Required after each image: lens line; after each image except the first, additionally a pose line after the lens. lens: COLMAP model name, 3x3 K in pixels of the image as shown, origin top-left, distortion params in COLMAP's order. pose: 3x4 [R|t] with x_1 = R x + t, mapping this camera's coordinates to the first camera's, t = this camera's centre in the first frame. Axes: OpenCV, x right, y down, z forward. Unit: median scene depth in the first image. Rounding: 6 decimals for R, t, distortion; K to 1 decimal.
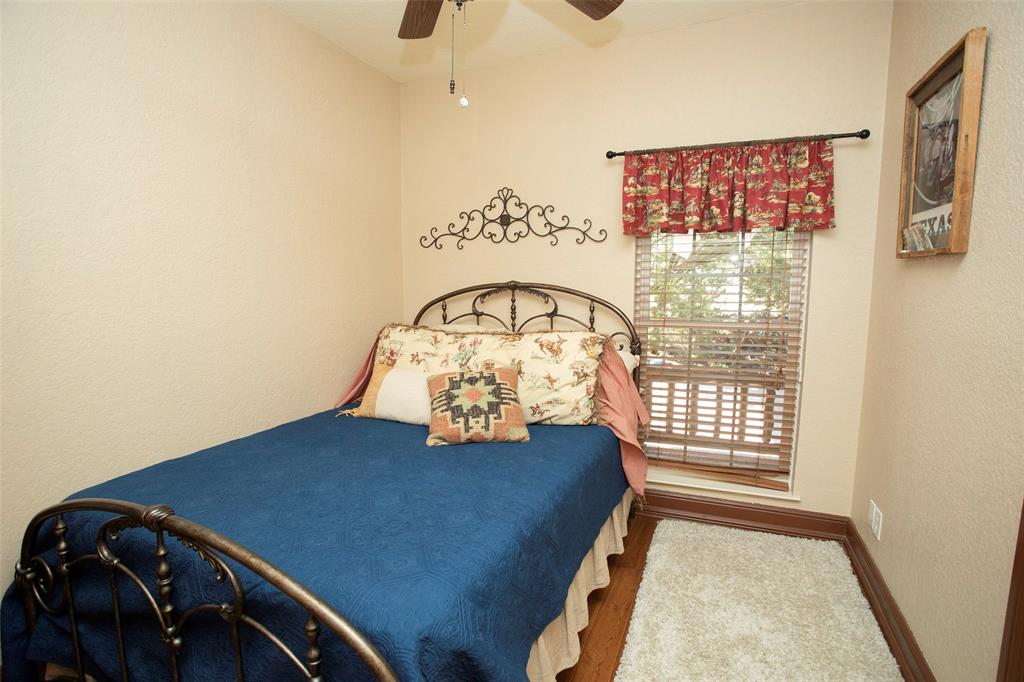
lens RADIAL K [[498.6, 0, 513.3], [0, 498.6, 339.7], [0, 0, 1]] dist [-0.058284, 0.020973]
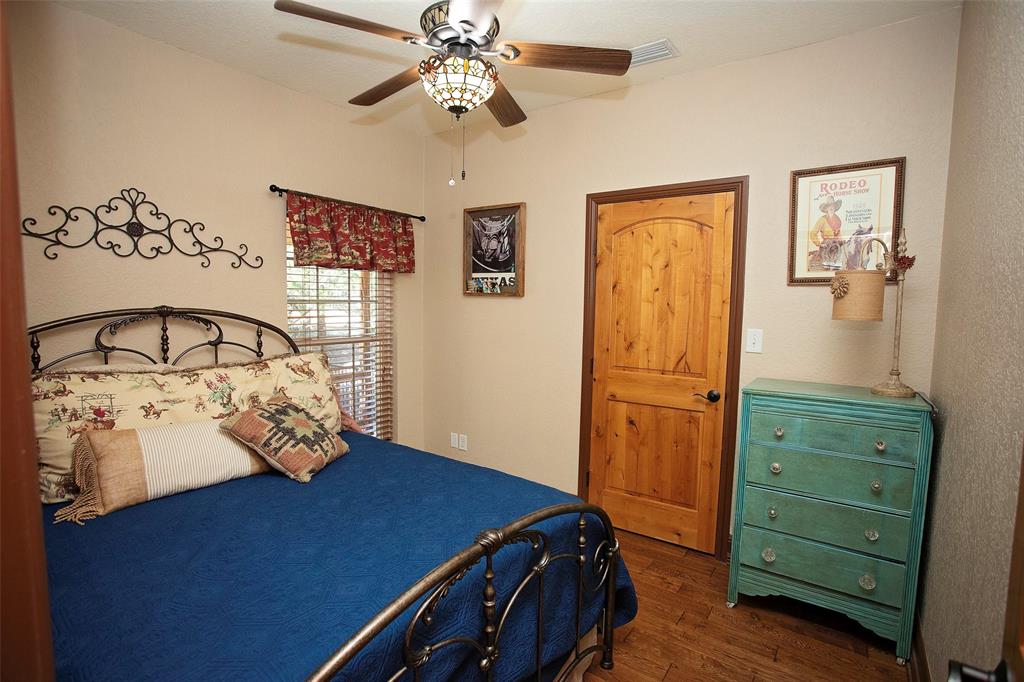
lens RADIAL K [[498.6, 0, 513.4], [0, 498.6, 345.3], [0, 0, 1]] dist [-0.058284, 0.020973]
pose [[0.214436, -0.076986, 0.973699, -0.671785], [0.096185, 0.993708, 0.057386, -0.043139], [-0.971991, 0.081350, 0.220491, 0.259974]]
